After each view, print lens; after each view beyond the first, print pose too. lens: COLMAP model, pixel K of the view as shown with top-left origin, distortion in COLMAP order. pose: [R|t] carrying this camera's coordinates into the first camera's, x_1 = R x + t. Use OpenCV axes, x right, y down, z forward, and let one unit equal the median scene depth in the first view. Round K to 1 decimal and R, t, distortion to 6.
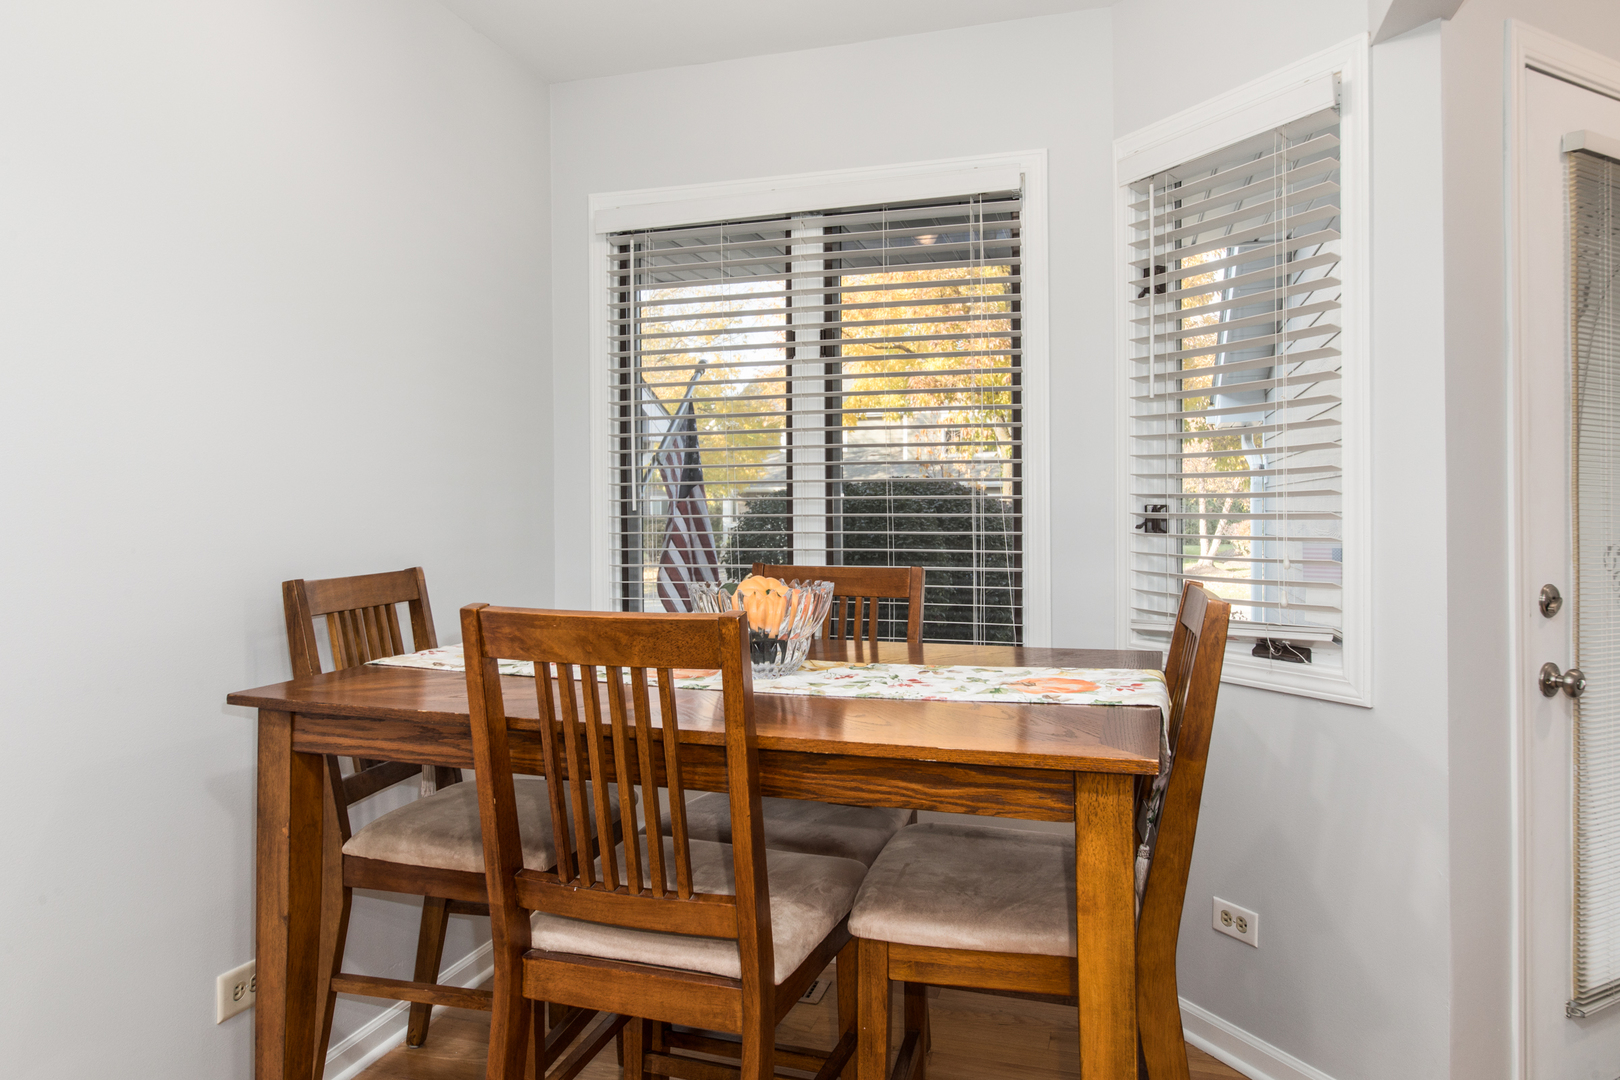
lens RADIAL K [[1011.3, 0, 811.5], [0, 1011.3, 508.7], [0, 0, 1]] dist [-0.020128, 0.001042]
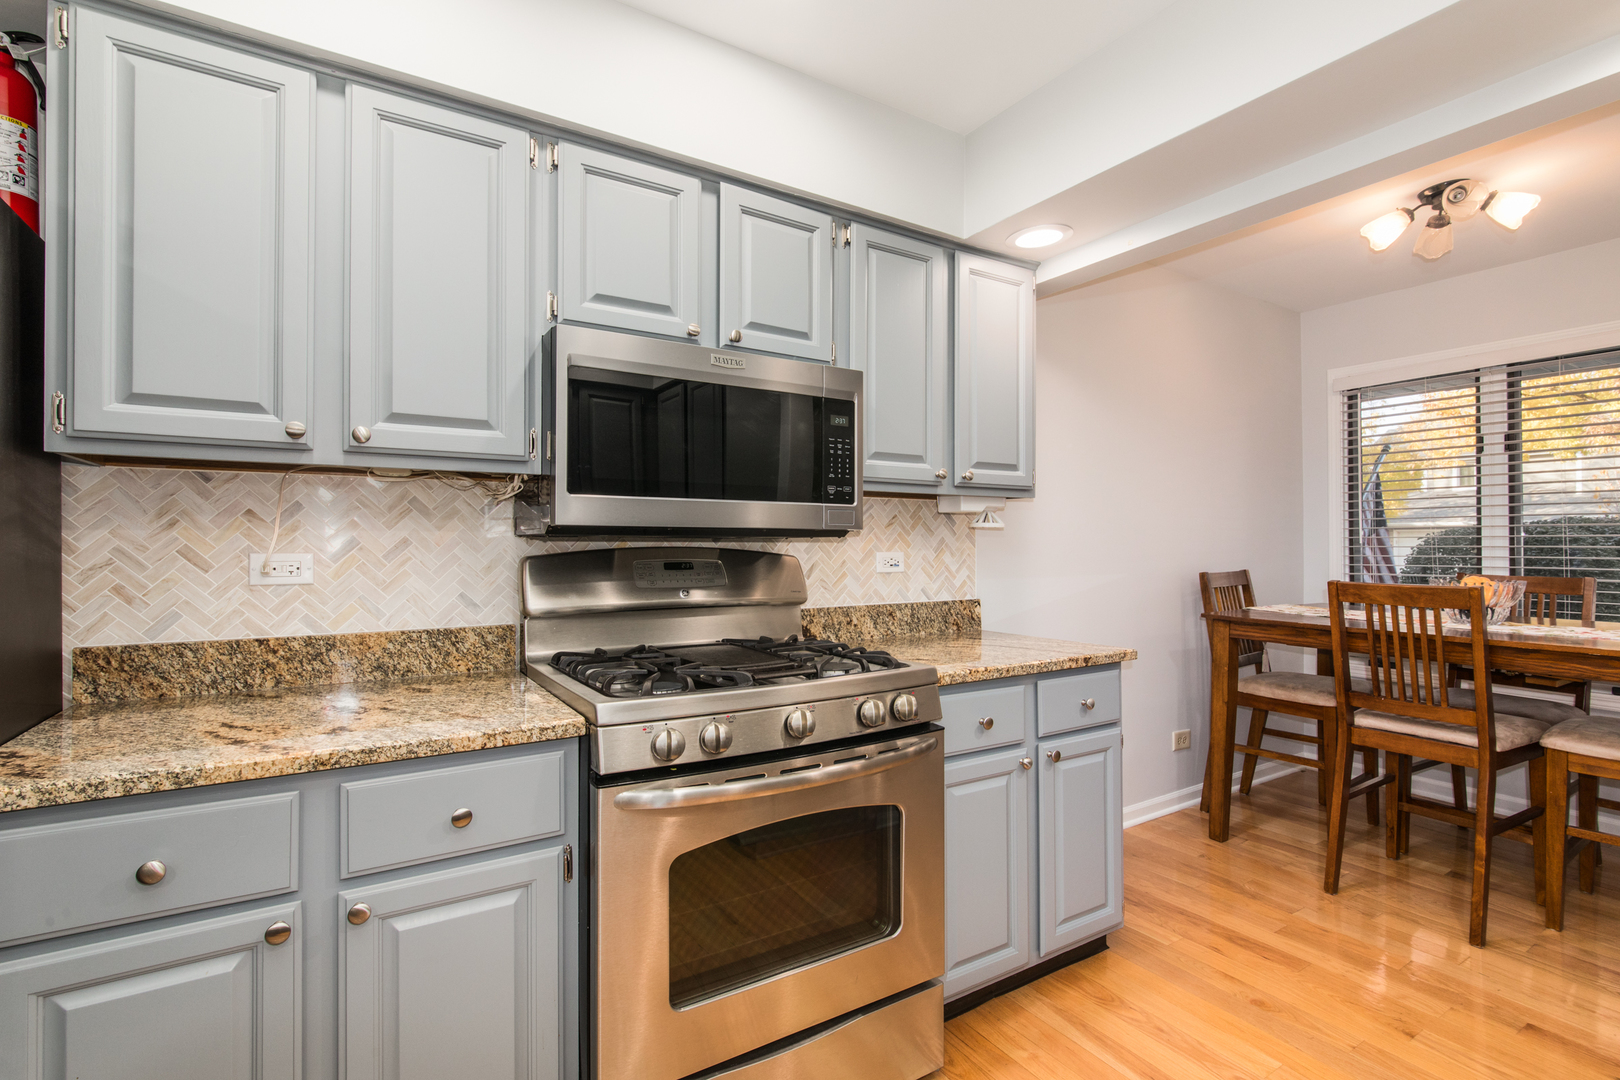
lens RADIAL K [[734.4, 0, 793.7], [0, 734.4, 537.4], [0, 0, 1]] dist [0.001703, 0.000300]
pose [[0.748811, 0.001235, -0.662782, -0.076724], [-0.000012, 0.999998, 0.001850, -0.012832], [0.662783, -0.001377, 0.748810, -0.806086]]
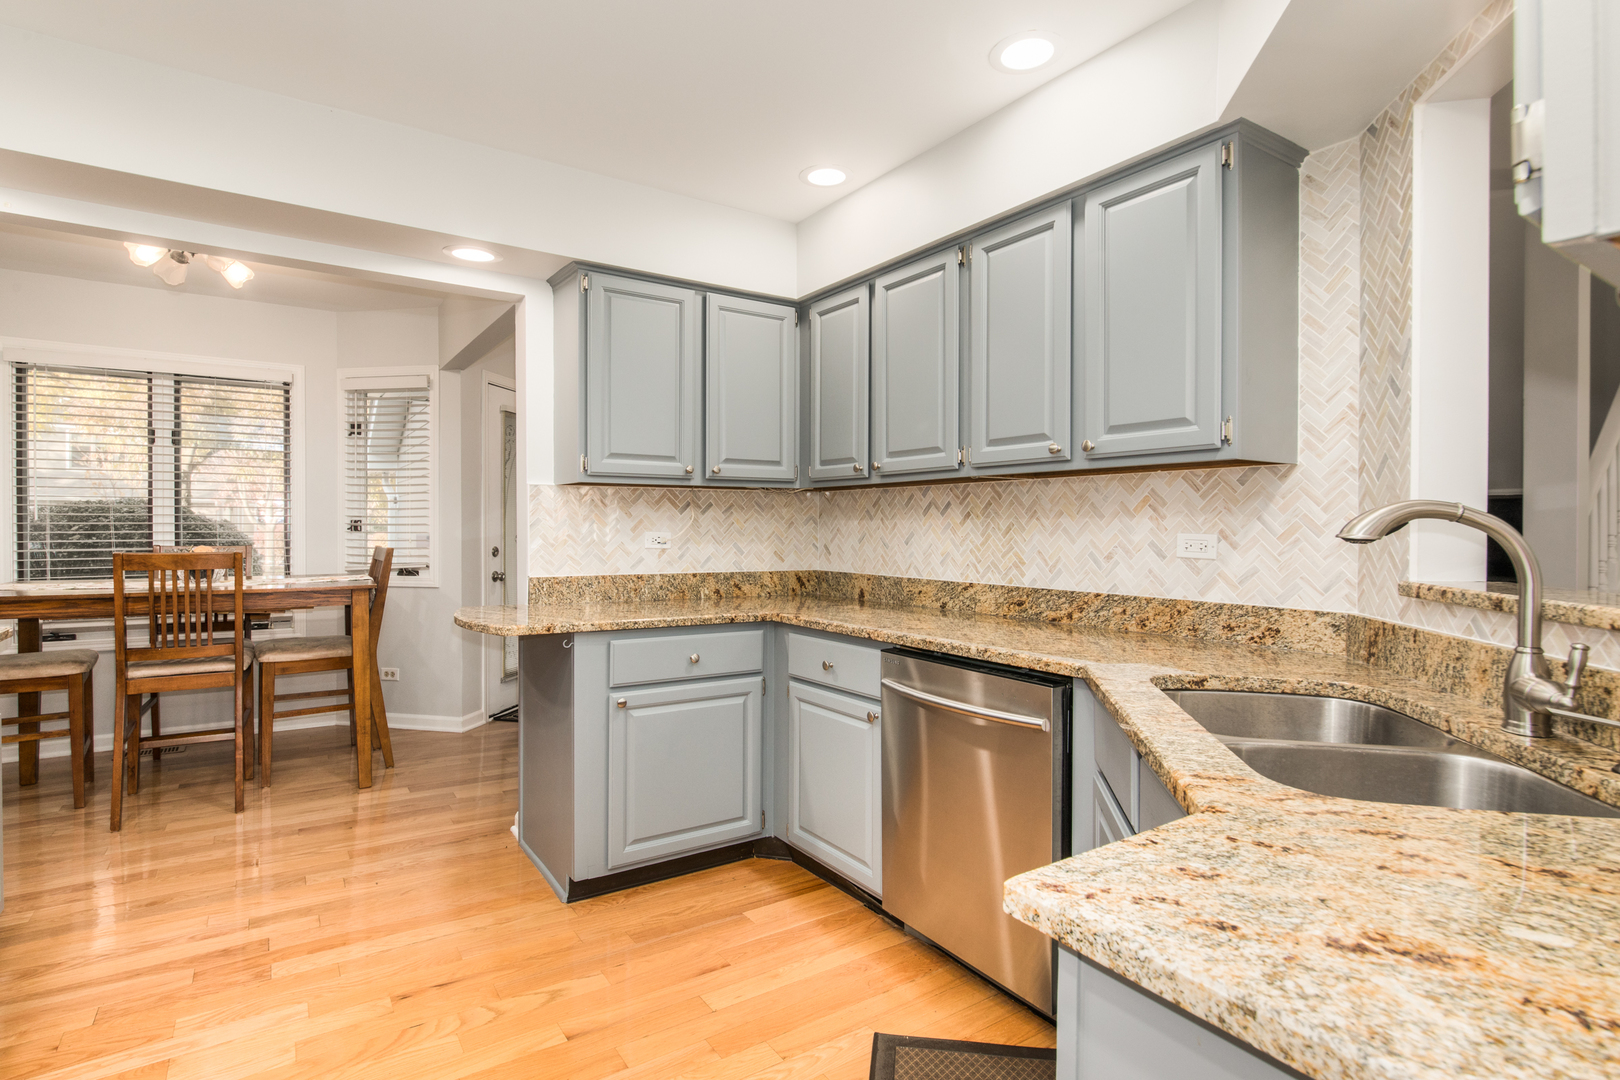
lens RADIAL K [[832.1, 0, 816.2], [0, 832.1, 531.1], [0, 0, 1]] dist [0.037124, 0.000292]
pose [[0.637988, -0.002285, 0.770043, -0.567102], [-0.009480, 0.999897, 0.010821, -0.009900], [-0.769988, -0.014204, 0.637900, -1.273544]]
